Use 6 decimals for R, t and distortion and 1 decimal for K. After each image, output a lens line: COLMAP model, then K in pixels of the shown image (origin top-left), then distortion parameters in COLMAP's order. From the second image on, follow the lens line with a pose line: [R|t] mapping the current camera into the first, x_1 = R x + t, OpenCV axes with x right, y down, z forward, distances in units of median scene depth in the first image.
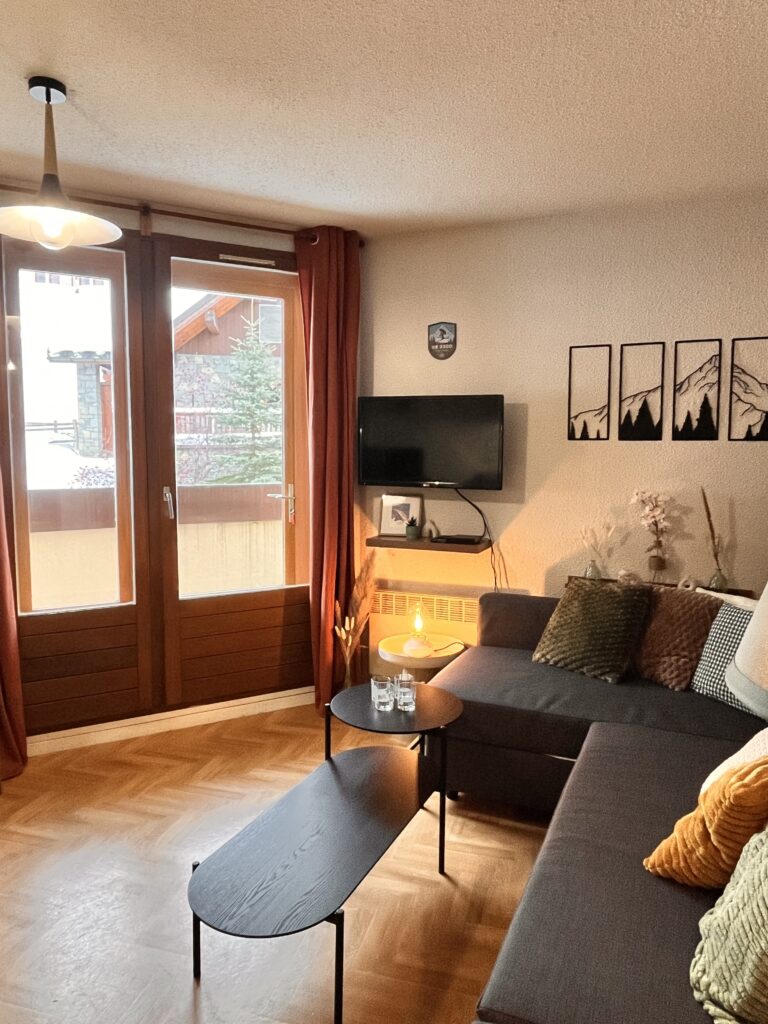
lens RADIAL K [[692.0, 0, 381.9], [0, 692.0, 505.4], [0, 0, 1]] dist [-0.005303, -0.000563]
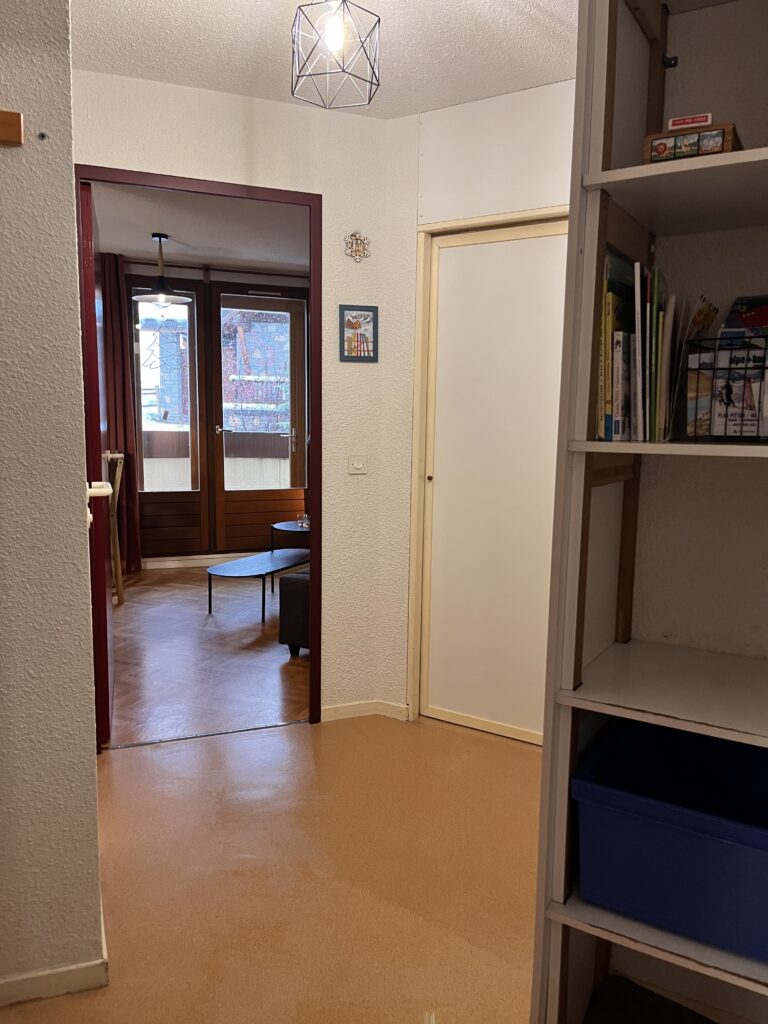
lens RADIAL K [[768.2, 0, 386.6], [0, 768.2, 514.8], [0, 0, 1]] dist [0.014257, 0.001112]
pose [[0.992190, 0.025209, -0.122159, 0.311674], [-0.020127, 0.998887, 0.042659, 0.094321], [0.123098, -0.039867, 0.991593, -0.775475]]
